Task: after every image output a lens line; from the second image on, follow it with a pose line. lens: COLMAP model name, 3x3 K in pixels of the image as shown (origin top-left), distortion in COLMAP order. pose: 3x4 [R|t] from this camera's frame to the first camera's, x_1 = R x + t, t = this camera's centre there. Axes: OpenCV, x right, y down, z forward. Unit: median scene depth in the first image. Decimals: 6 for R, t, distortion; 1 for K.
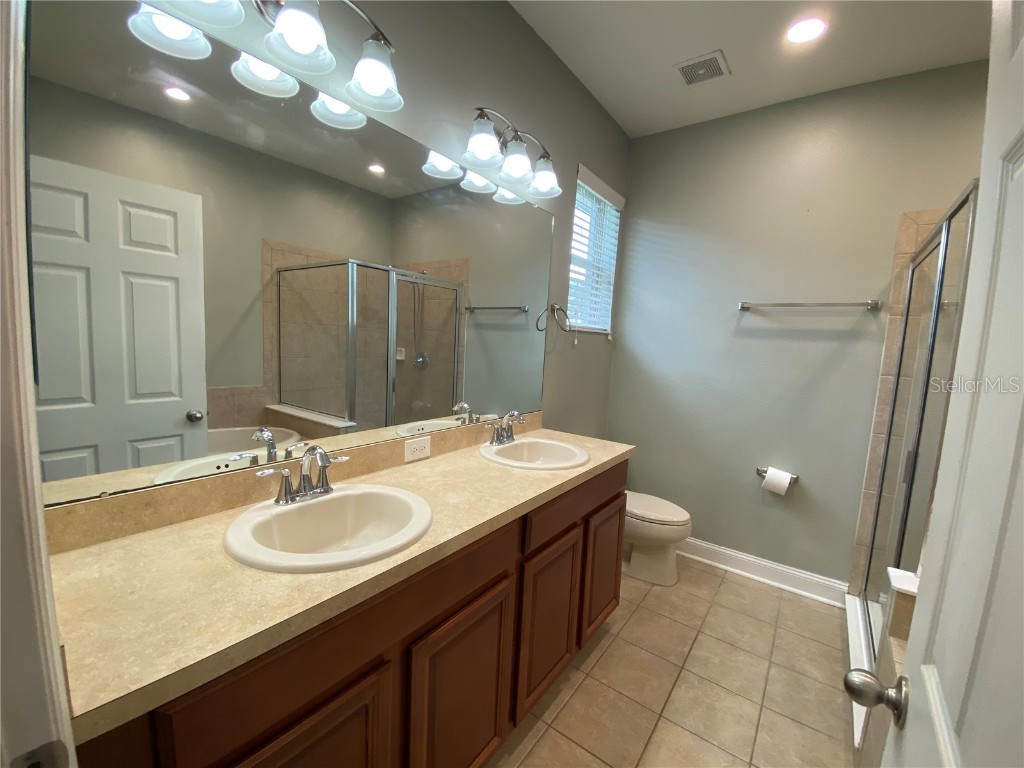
lens RADIAL K [[419.2, 0, 512.0], [0, 419.2, 384.0], [0, 0, 1]] dist [0.000181, -0.000061]
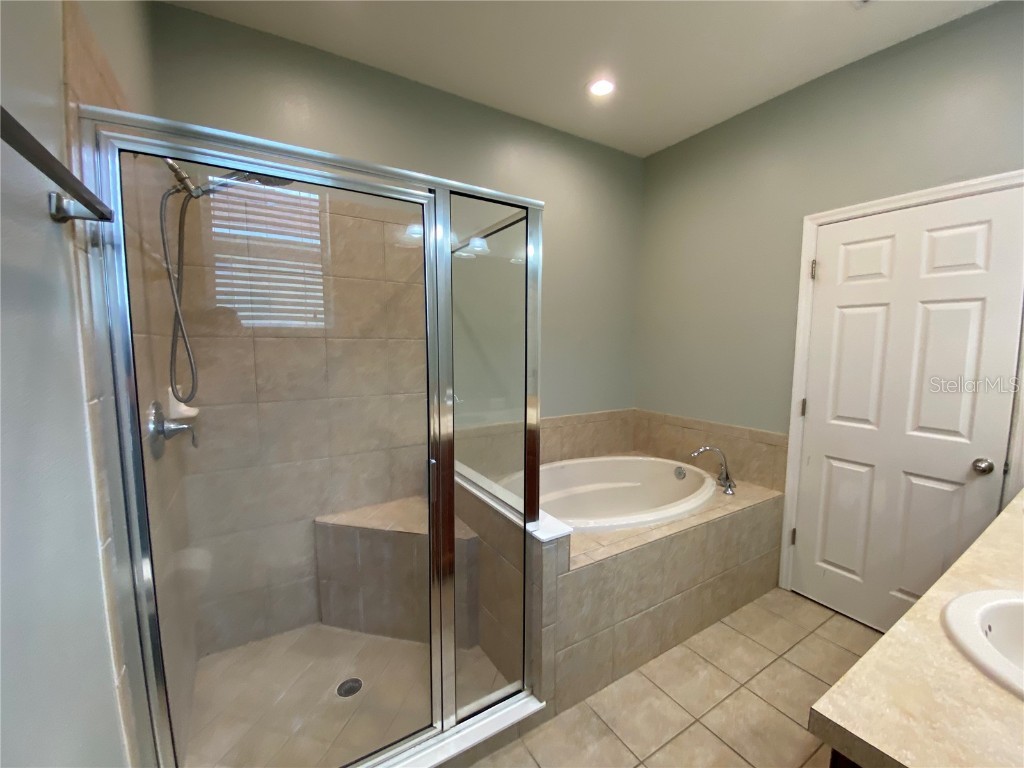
lens RADIAL K [[419.2, 0, 512.0], [0, 419.2, 384.0], [0, 0, 1]] dist [0.000181, -0.000061]
pose [[-0.363992, 0.037188, -0.930659, 0.335026], [-0.118579, 0.989222, 0.085905, -0.043389], [0.923823, 0.141625, -0.355659, 0.456820]]
